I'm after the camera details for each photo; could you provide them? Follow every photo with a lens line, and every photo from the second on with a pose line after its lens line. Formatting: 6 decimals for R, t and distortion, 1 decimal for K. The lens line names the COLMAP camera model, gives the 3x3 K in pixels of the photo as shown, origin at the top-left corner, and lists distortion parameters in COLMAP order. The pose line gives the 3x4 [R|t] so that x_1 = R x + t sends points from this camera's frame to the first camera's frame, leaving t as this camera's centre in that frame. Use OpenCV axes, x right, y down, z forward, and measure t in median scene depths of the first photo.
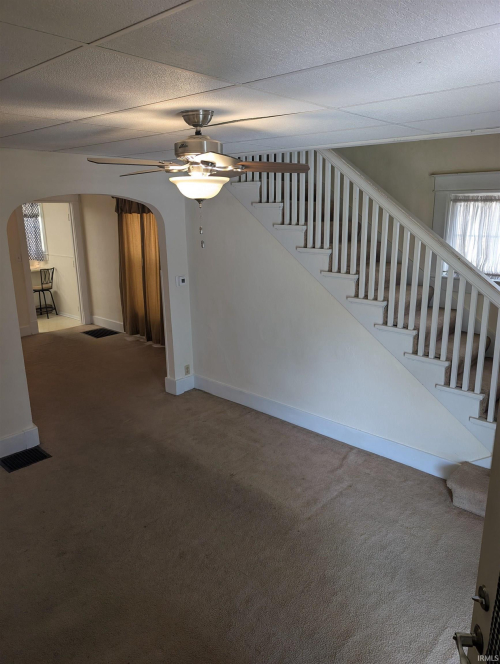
lens RADIAL K [[485.1, 0, 250.8], [0, 485.1, 329.6], [0, 0, 1]] dist [0.040162, -0.009345]
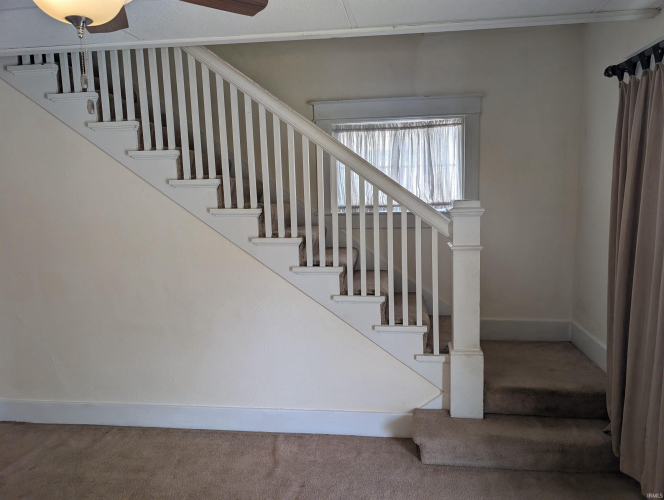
lens RADIAL K [[485.1, 0, 333.0], [0, 485.1, 254.4], [0, 0, 1]] dist [0.040162, -0.009345]
pose [[0.823192, -0.084447, 0.561448, -0.128697], [0.158627, 0.983706, -0.084619, 0.044813], [-0.545154, 0.158719, 0.823174, 0.290023]]
